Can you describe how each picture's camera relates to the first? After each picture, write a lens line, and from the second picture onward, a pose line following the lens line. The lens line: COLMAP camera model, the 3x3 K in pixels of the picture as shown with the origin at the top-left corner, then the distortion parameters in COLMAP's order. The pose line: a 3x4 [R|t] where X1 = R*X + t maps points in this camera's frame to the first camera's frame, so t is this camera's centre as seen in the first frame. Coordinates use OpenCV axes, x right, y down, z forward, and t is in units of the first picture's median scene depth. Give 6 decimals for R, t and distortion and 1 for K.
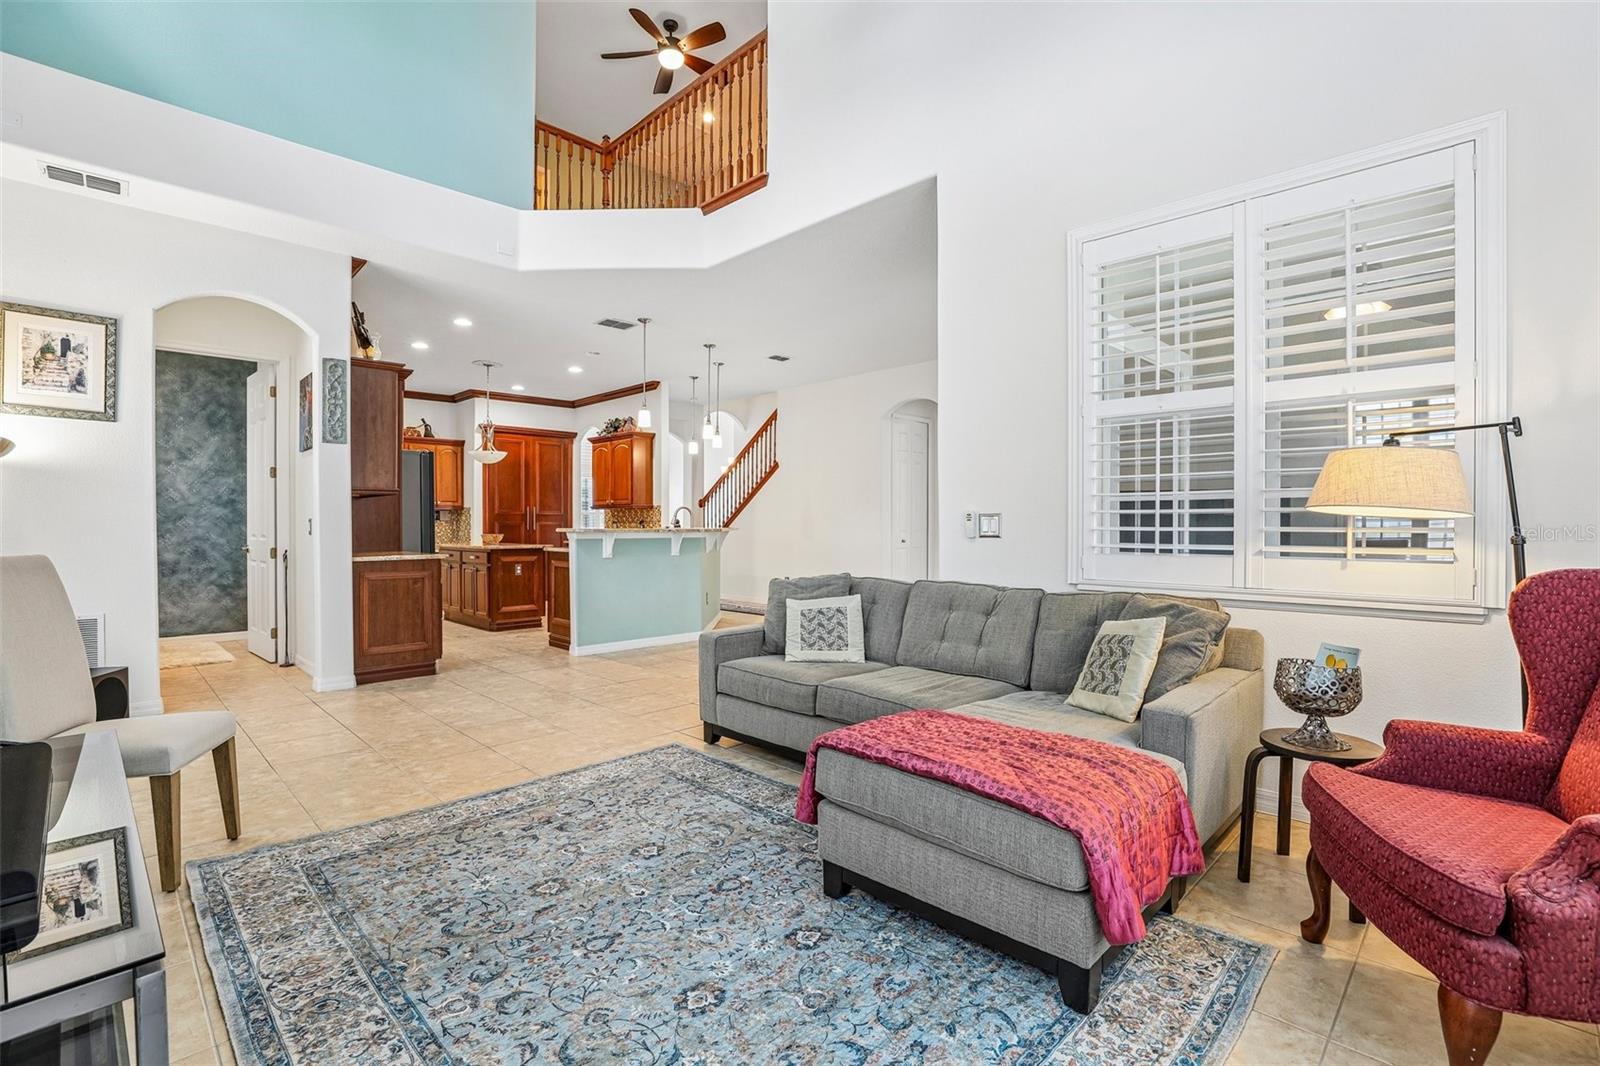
lens RADIAL K [[727.7, 0, 801.0], [0, 727.7, 528.8], [0, 0, 1]] dist [-0.044452, 0.013220]
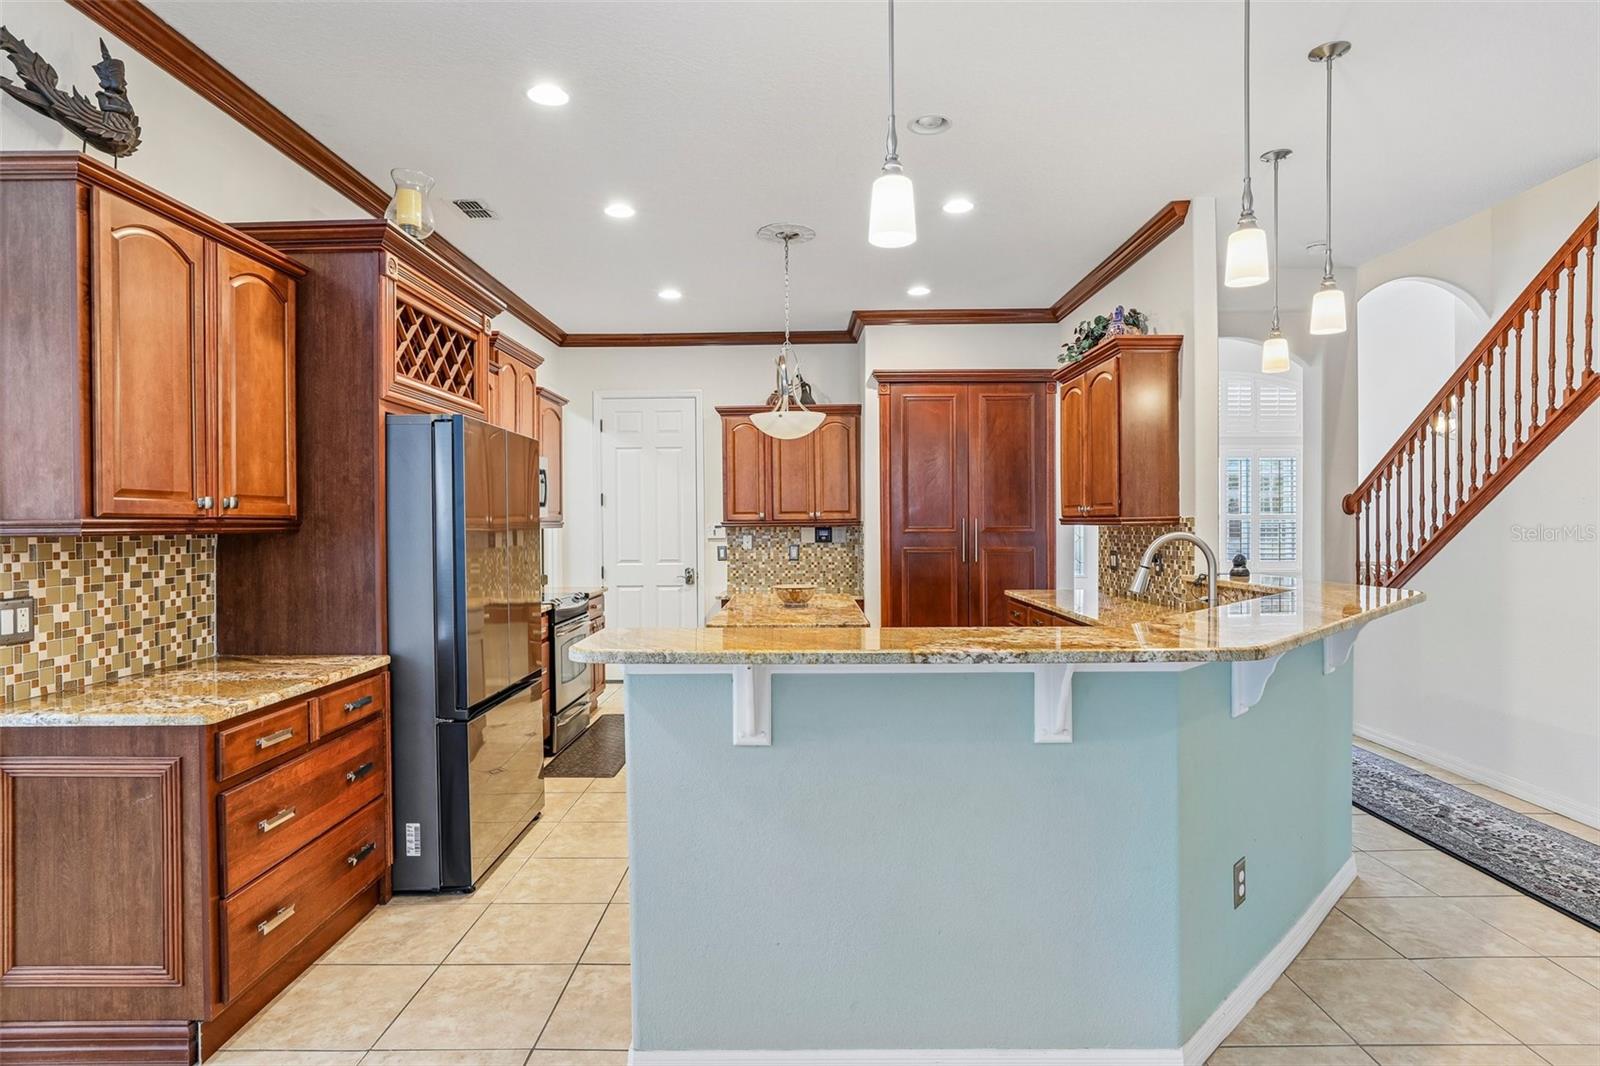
lens RADIAL K [[849.7, 0, 799.4], [0, 849.7, 526.2], [0, 0, 1]] dist [-0.011860, 0.000313]
pose [[0.702178, -0.001309, -0.712000, -0.016884], [0.001579, 0.999999, -0.000282, -0.026161], [0.711999, -0.000926, 0.702180, 0.498714]]
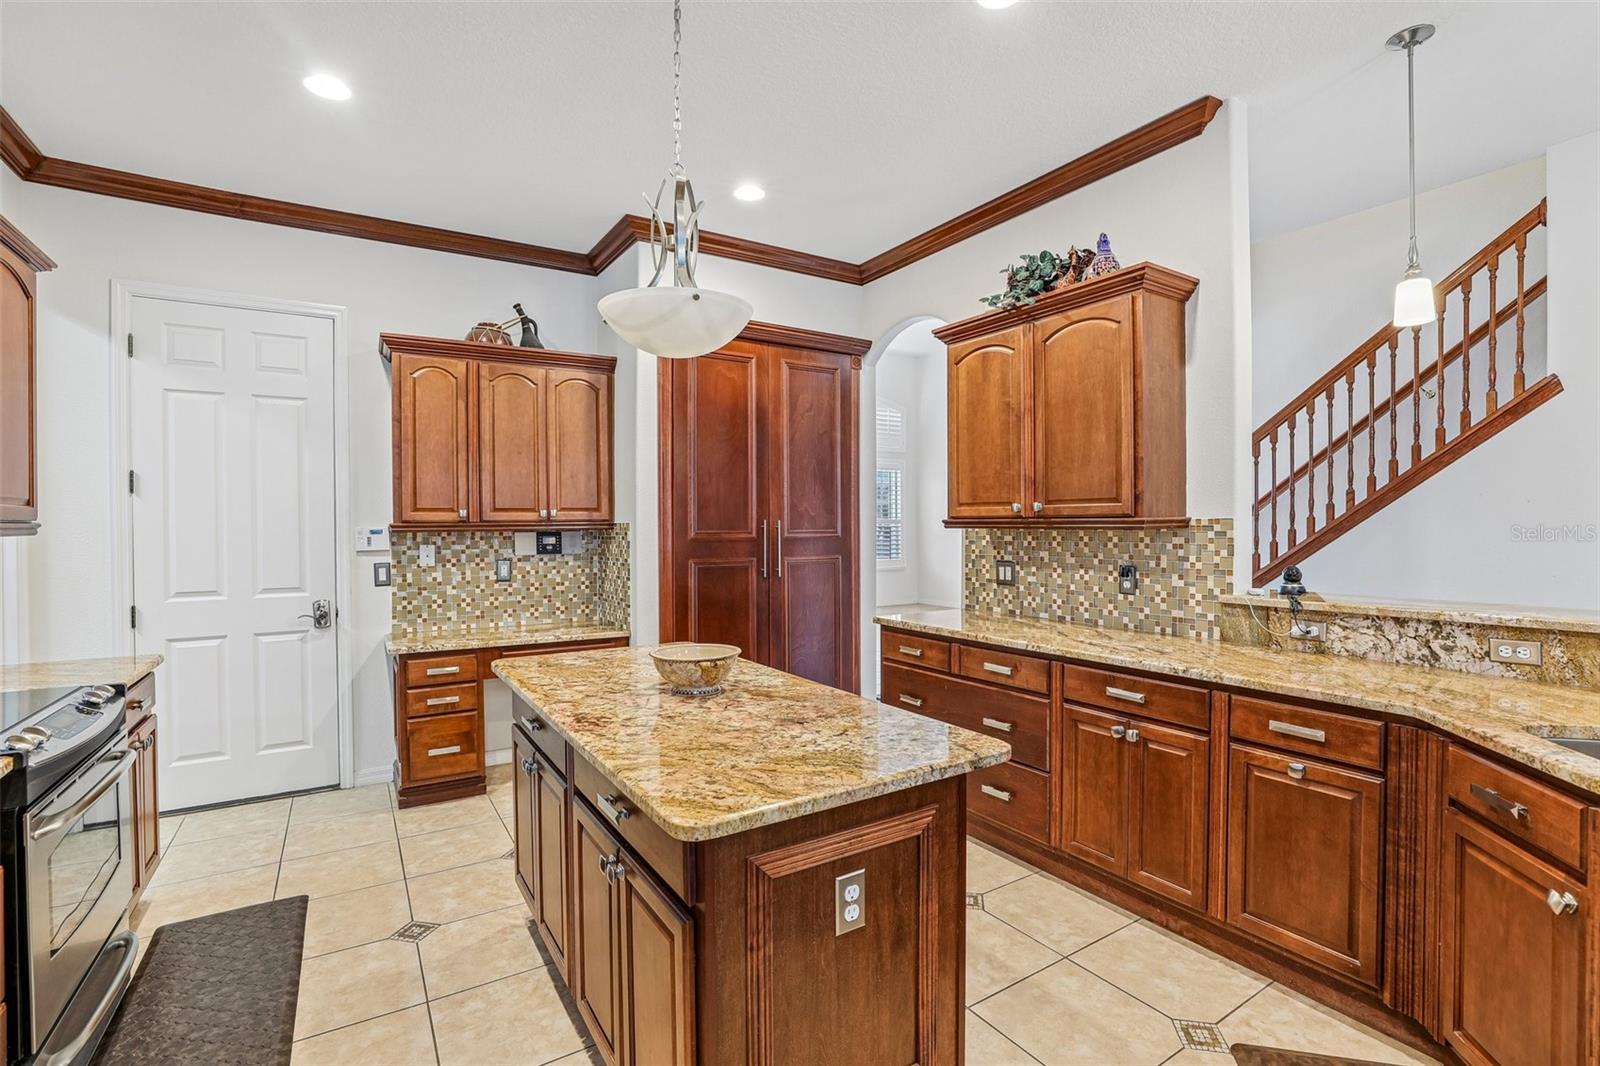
lens RADIAL K [[727.7, 0, 801.0], [0, 727.7, 528.8], [0, 0, 1]] dist [-0.044452, 0.013220]
pose [[0.975253, -0.003003, -0.221073, -0.281609], [0.003104, 0.999995, 0.000108, -0.026947], [0.221071, -0.000791, 0.975257, 0.639924]]
